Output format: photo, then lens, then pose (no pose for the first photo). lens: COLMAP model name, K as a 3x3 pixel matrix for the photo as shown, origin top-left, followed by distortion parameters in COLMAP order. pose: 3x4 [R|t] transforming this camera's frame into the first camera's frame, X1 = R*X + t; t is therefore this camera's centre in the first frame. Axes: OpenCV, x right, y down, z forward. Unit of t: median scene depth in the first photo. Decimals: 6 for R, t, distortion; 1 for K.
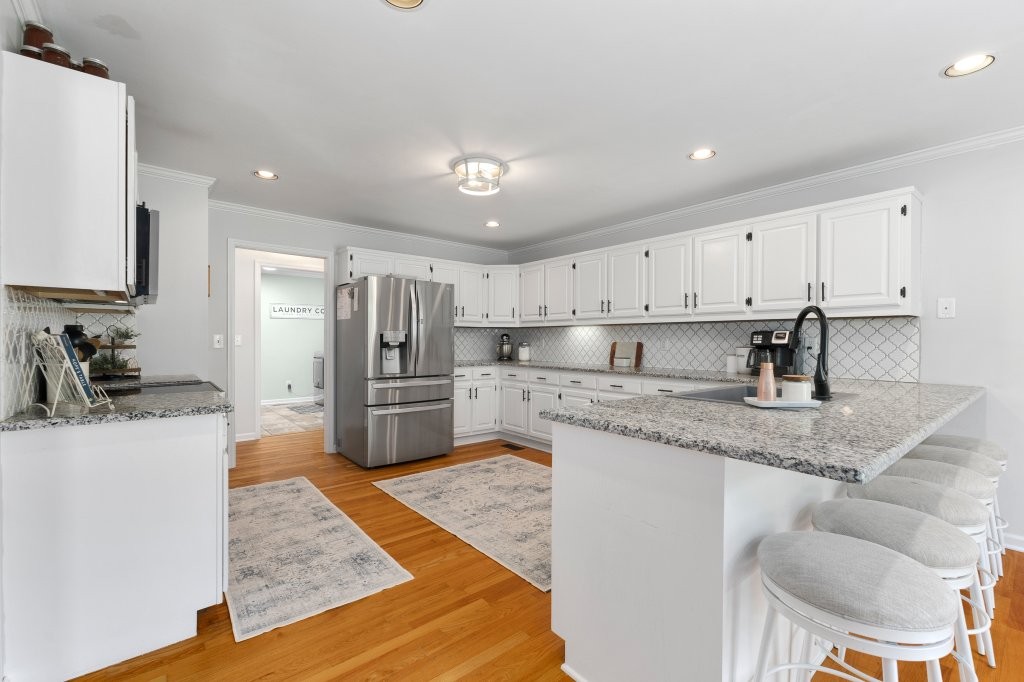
lens RADIAL K [[442.0, 0, 512.0], [0, 442.0, 341.0], [0, 0, 1]] dist [0.001643, 0.000123]
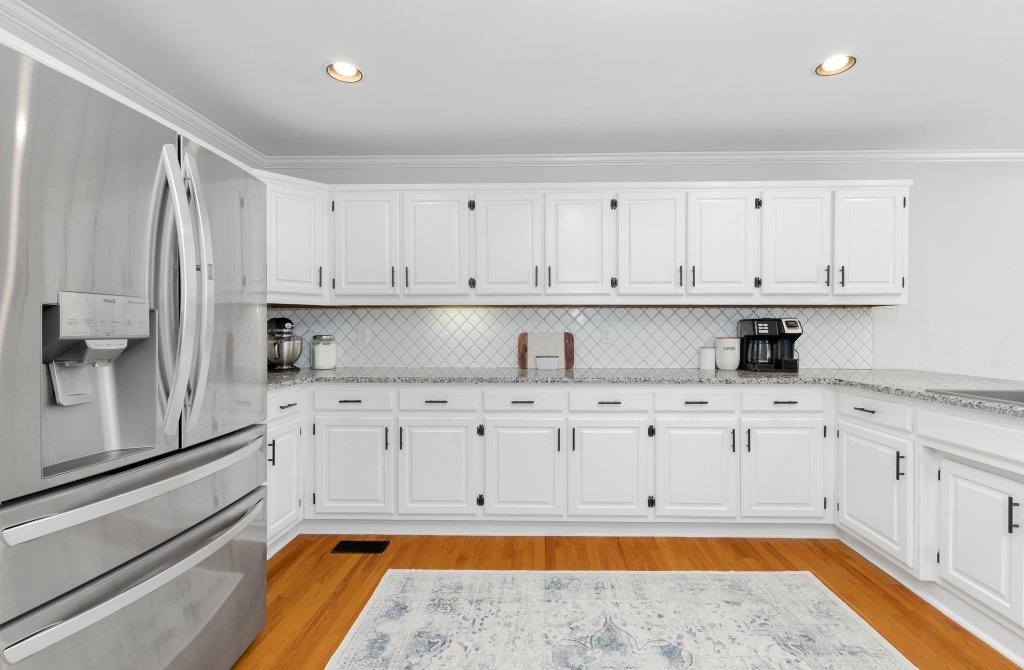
lens RADIAL K [[480.0, 0, 513.0], [0, 480.0, 318.0], [0, 0, 1]] dist [0.013195, 0.000066]
pose [[0.649534, 0.005549, 0.760312, -0.330824], [0.004581, 0.999927, -0.011211, -0.011847], [-0.760319, 0.010765, 0.649461, 0.585508]]
